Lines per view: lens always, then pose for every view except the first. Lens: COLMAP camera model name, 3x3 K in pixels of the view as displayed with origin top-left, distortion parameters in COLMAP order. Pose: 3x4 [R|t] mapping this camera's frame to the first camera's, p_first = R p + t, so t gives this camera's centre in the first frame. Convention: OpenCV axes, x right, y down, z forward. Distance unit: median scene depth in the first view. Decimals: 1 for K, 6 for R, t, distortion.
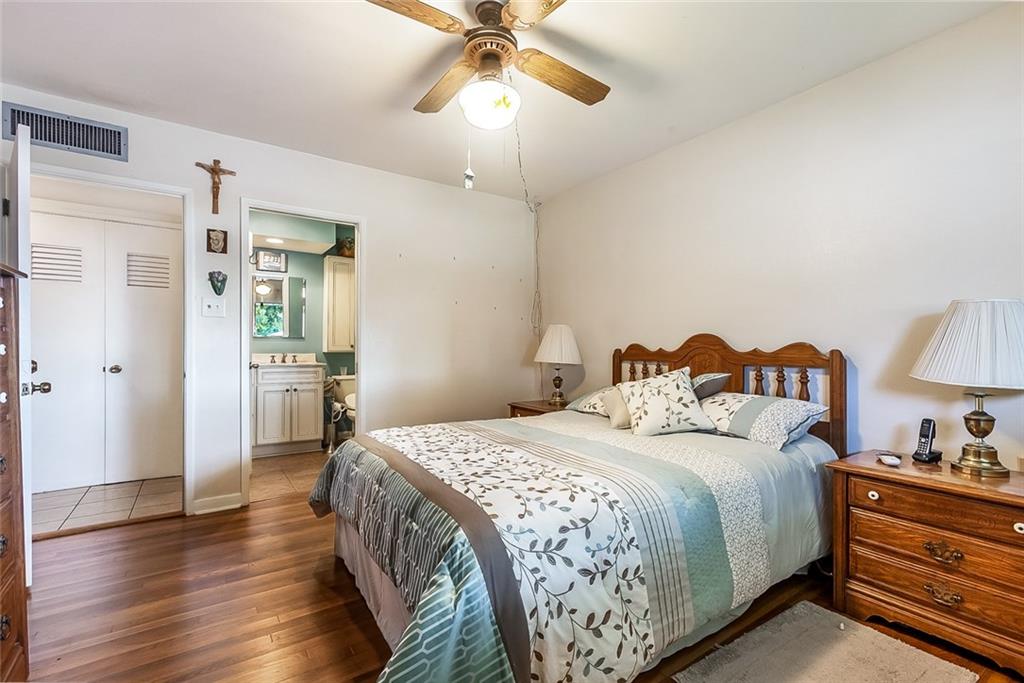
lens RADIAL K [[460.4, 0, 512.3], [0, 460.4, 345.2], [0, 0, 1]] dist [-0.003049, -0.000053]
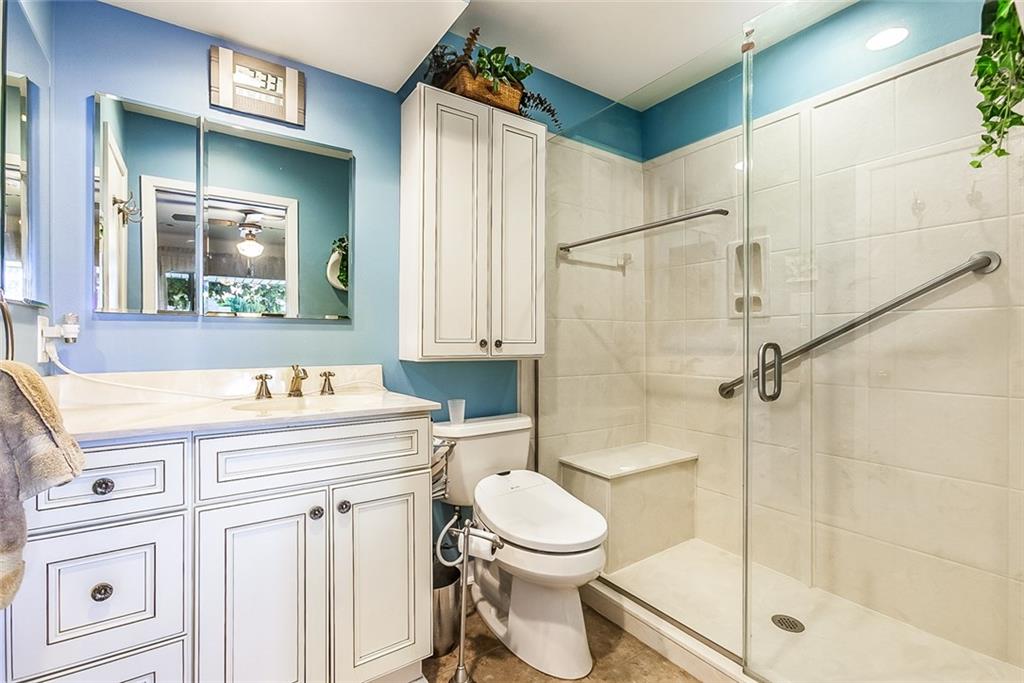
lens RADIAL K [[460.4, 0, 512.8], [0, 460.4, 339.1], [0, 0, 1]] dist [-0.003049, -0.000053]
pose [[0.999959, -0.008963, 0.001143, -0.346435], [0.008966, 0.999955, -0.003092, 0.000313], [-0.001115, 0.003102, 0.999995, 0.679092]]
